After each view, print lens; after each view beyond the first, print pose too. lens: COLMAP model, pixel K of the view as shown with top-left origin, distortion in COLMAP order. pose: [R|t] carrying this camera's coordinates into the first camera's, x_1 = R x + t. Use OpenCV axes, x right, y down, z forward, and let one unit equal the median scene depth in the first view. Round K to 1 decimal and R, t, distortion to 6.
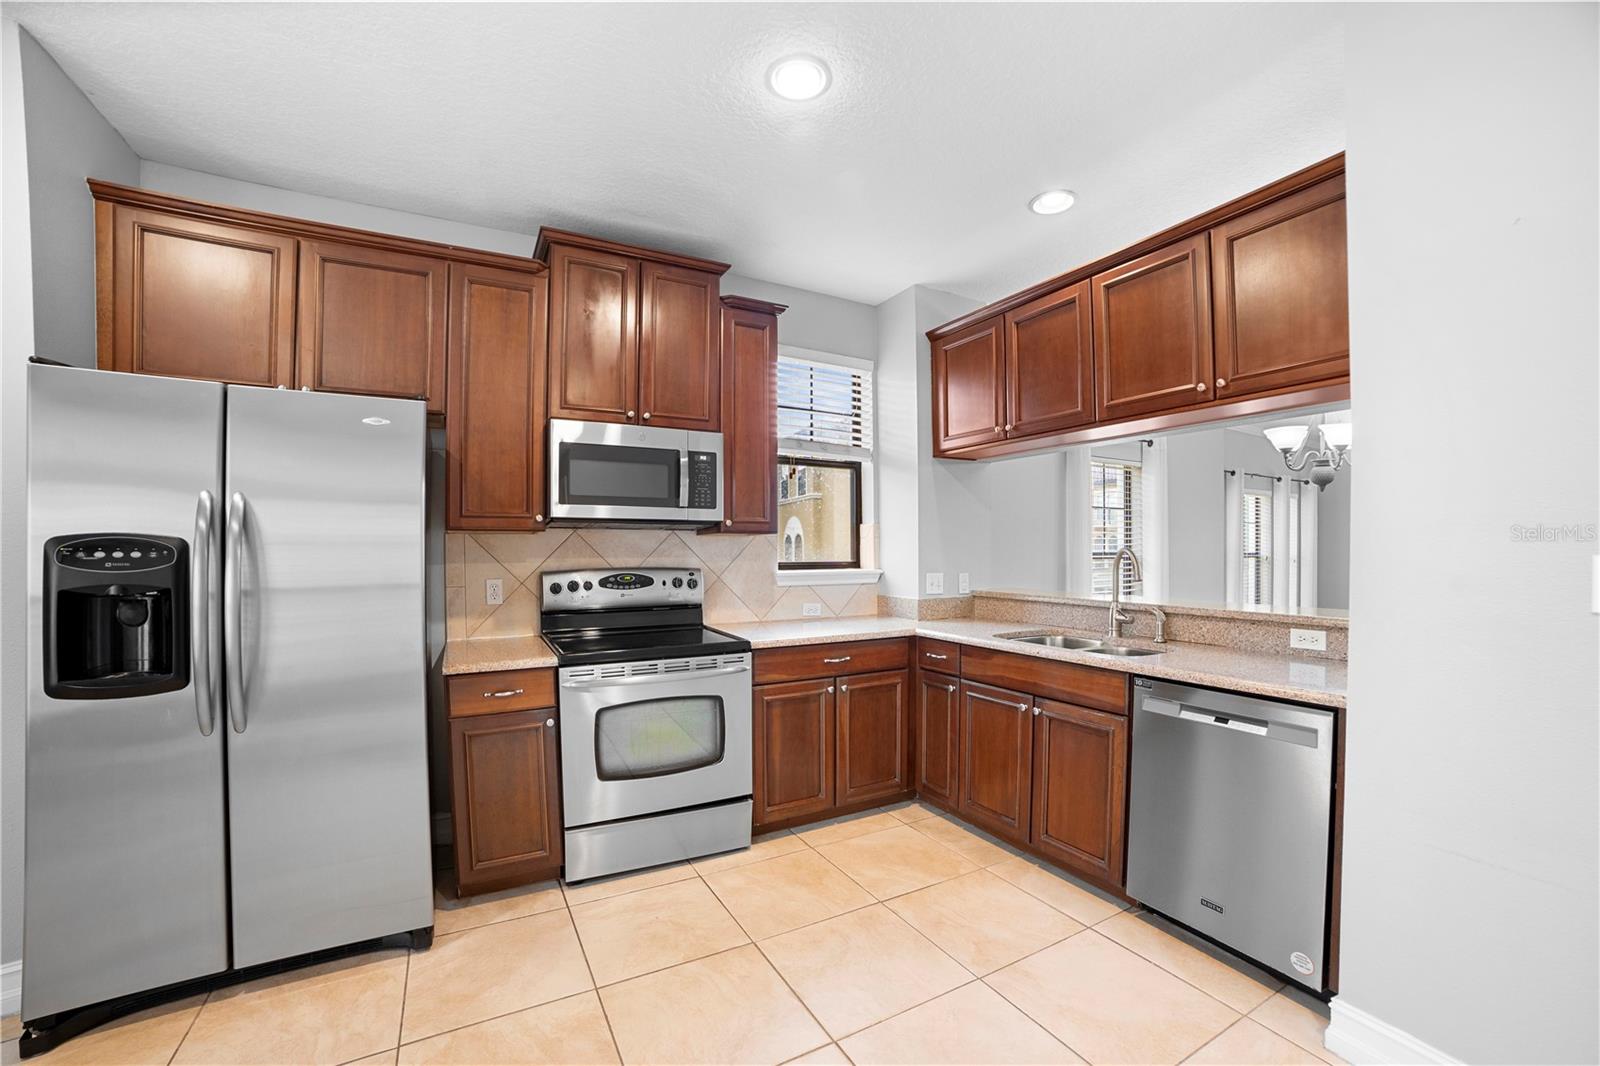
lens RADIAL K [[644.7, 0, 791.6], [0, 644.7, 555.0], [0, 0, 1]] dist [-0.110732, 0.037454]
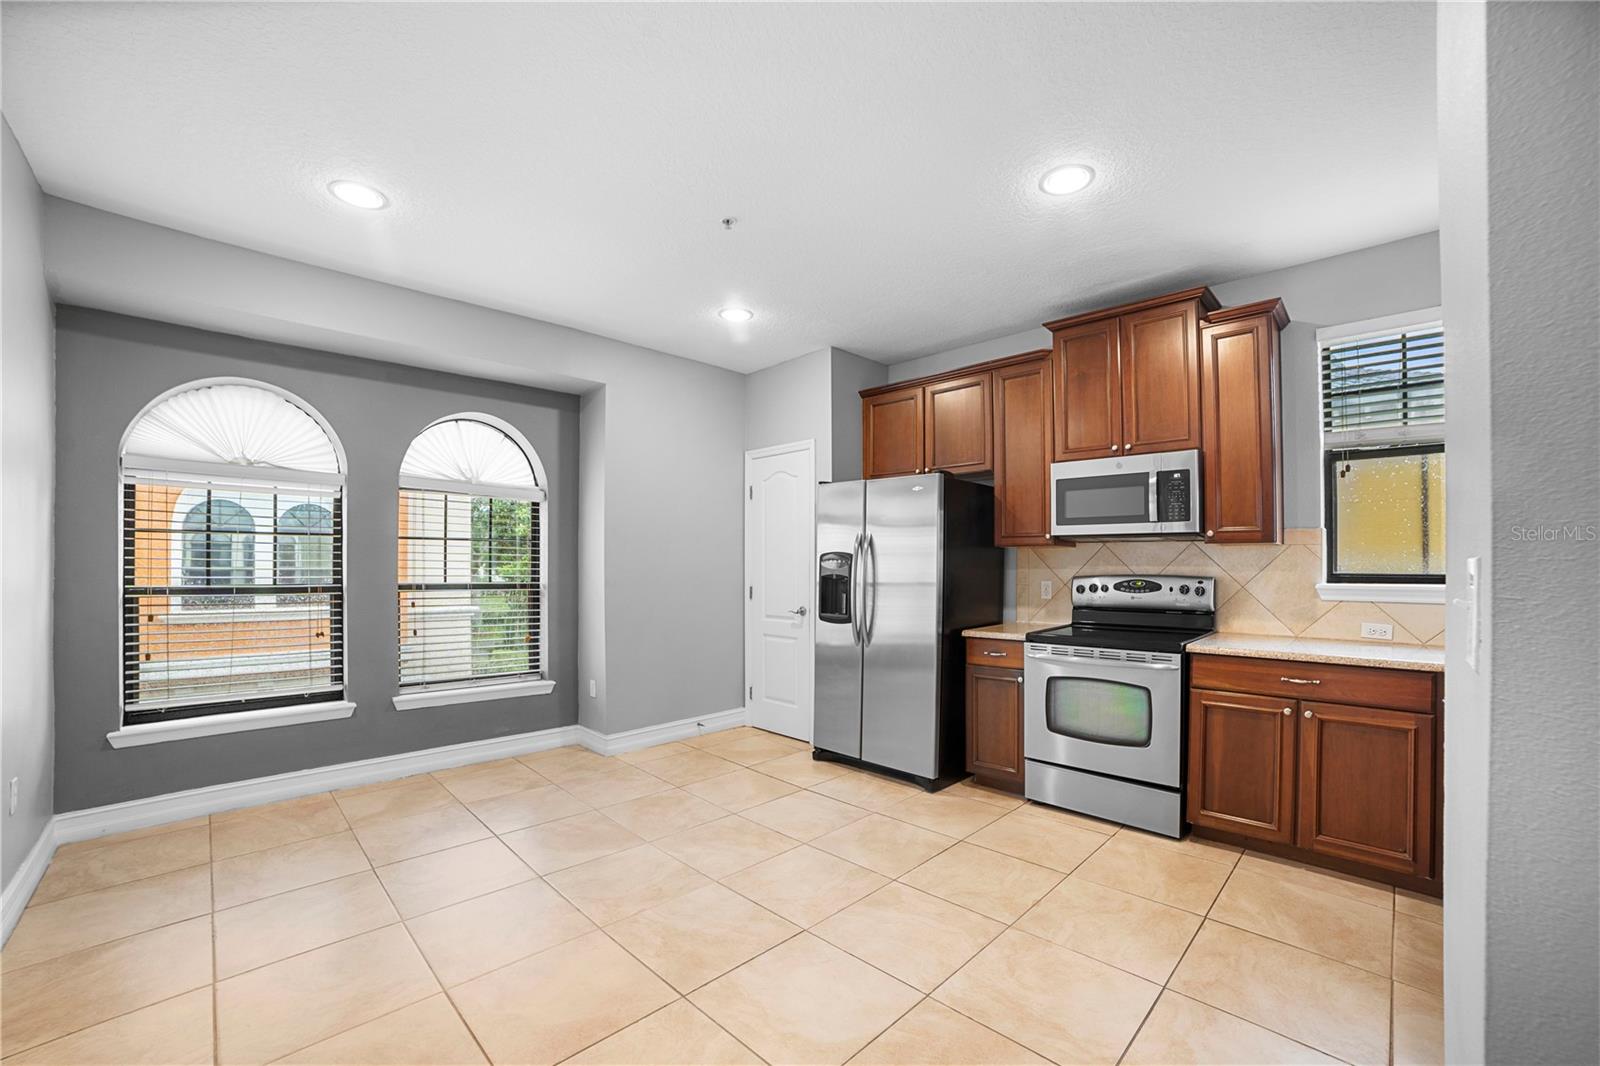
lens RADIAL K [[642.8, 0, 813.6], [0, 642.8, 548.5], [0, 0, 1]] dist [-0.110381, 0.036191]
pose [[0.296127, -0.017324, -0.954992, 0.742850], [-0.009422, 0.999734, -0.021057, 0.001850], [0.955102, 0.015234, 0.295885, 0.104608]]
